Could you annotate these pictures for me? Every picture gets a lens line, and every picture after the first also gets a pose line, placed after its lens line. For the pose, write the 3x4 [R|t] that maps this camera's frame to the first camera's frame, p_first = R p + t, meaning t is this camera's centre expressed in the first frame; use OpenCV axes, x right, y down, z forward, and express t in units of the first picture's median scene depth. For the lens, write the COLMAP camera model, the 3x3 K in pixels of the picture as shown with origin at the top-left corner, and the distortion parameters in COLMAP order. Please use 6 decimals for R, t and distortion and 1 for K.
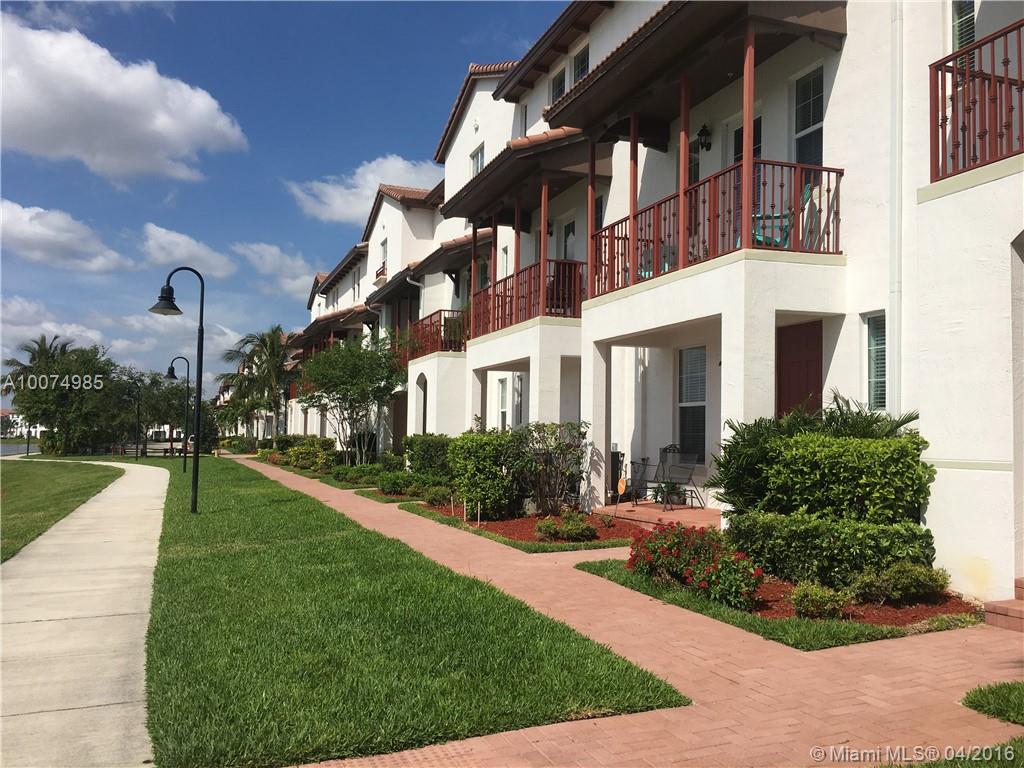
lens RADIAL K [[863.4, 0, 513.7], [0, 863.4, 386.9], [0, 0, 1]] dist [0.015165, 0.007726]
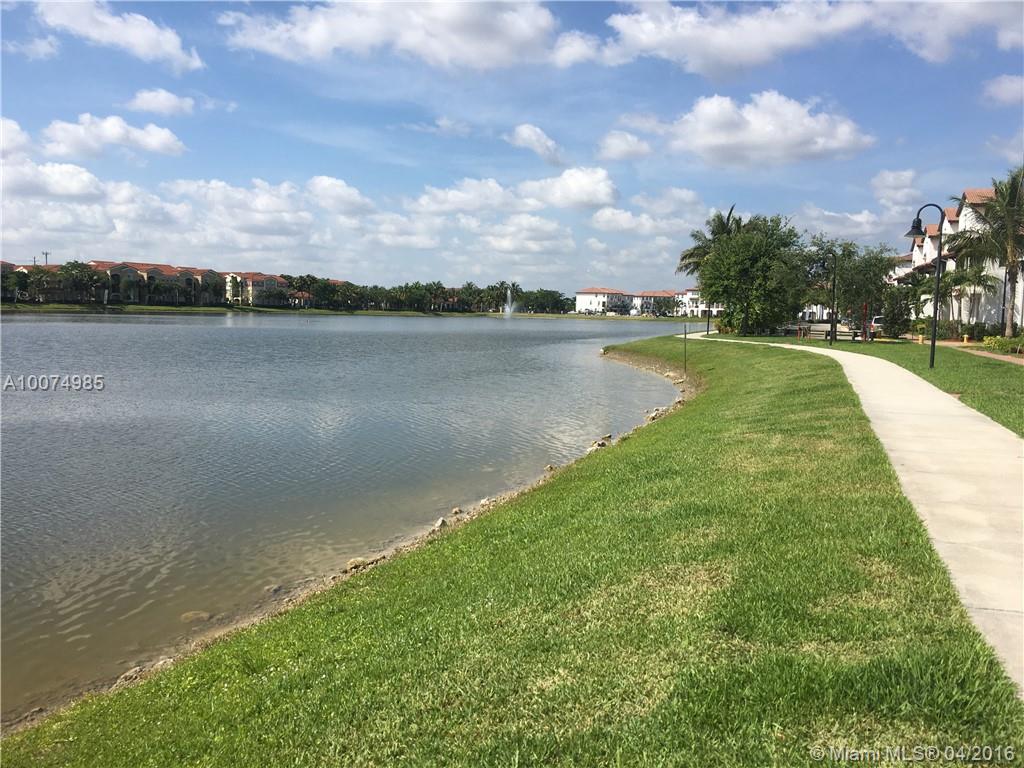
lens RADIAL K [[863.4, 0, 512.1], [0, 863.4, 384.3], [0, 0, 1]] dist [0.015165, 0.007726]
pose [[0.761624, 0.067874, -0.644454, -0.102698], [0.018437, 0.991827, 0.126248, 0.008502], [0.647756, -0.108035, 0.754149, 0.127458]]
